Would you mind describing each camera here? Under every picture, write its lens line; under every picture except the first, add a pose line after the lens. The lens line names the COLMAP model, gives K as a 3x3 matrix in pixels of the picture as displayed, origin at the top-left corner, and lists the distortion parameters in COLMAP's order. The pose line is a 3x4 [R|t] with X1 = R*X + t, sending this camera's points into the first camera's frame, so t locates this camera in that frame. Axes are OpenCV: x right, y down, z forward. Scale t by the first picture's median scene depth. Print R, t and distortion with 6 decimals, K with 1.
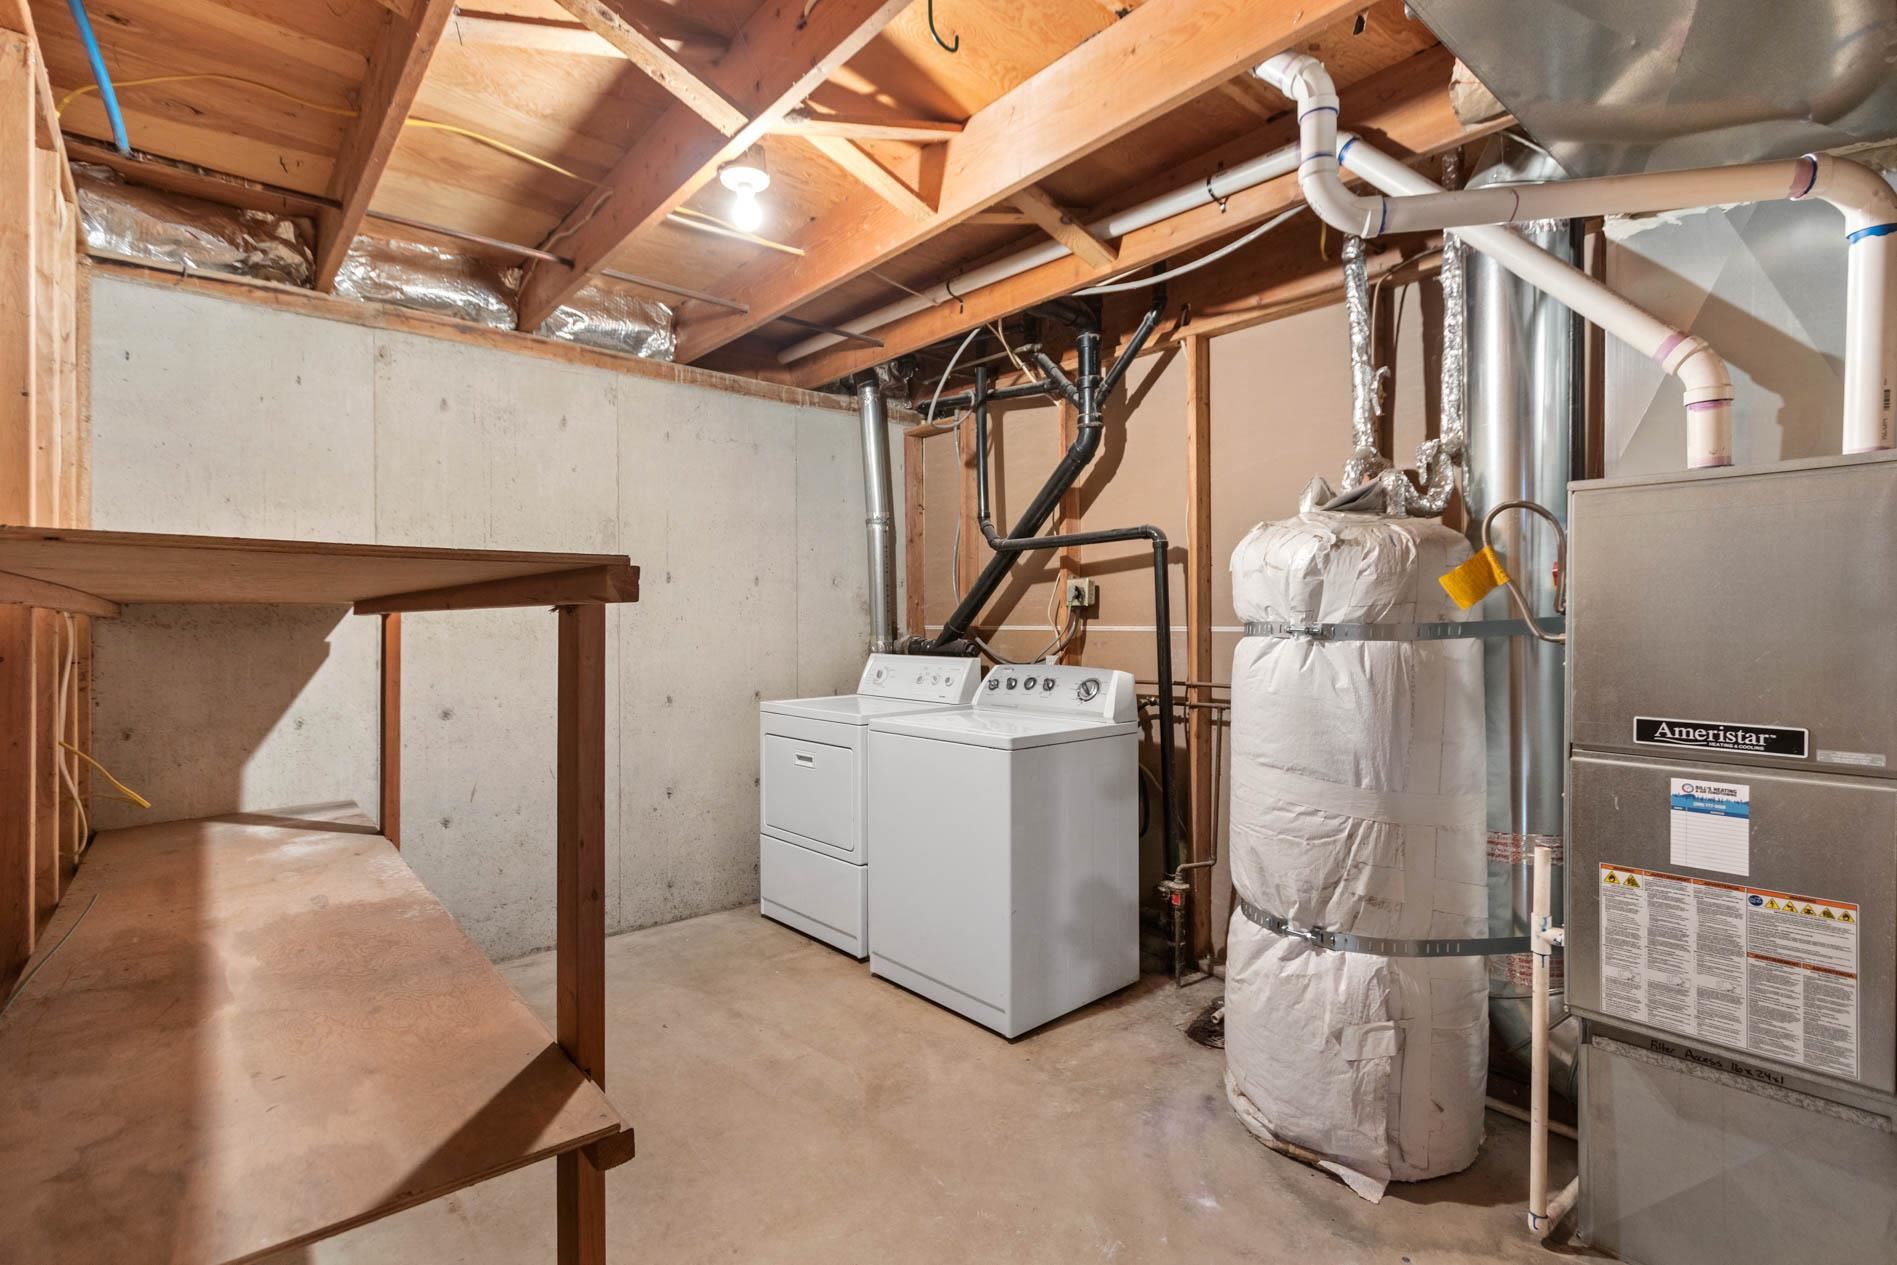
lens RADIAL K [[870.3, 0, 936.5], [0, 870.3, 624.3], [0, 0, 1]] dist [0.014871, -0.005645]
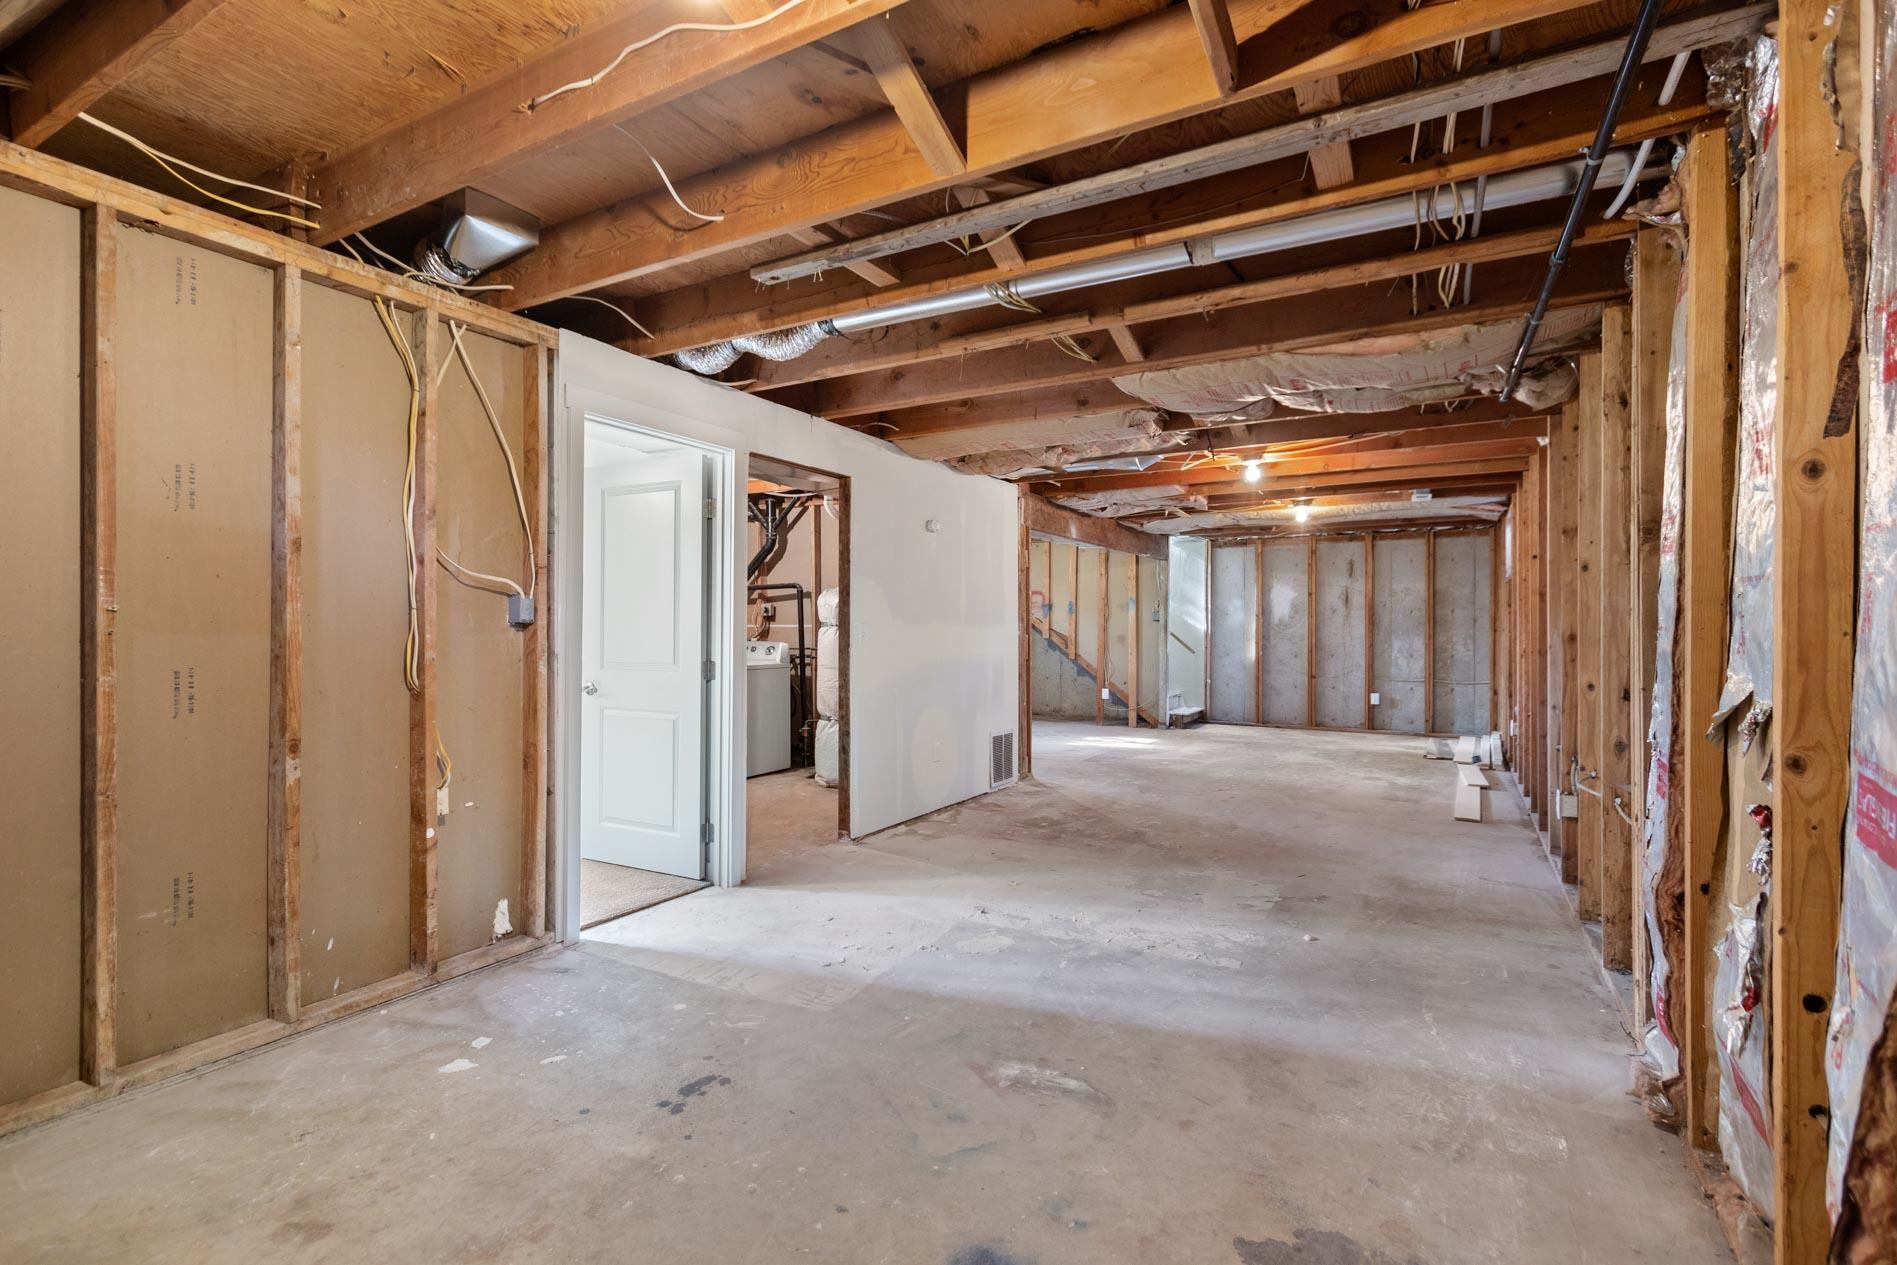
lens RADIAL K [[870.3, 0, 918.7], [0, 870.3, 631.6], [0, 0, 1]] dist [0.014871, -0.005645]
pose [[0.944030, 0.003746, 0.329839, -0.219661], [-0.003969, 0.999992, 0.000002, 0.019183], [-0.329836, -0.001311, 0.944037, -1.335684]]
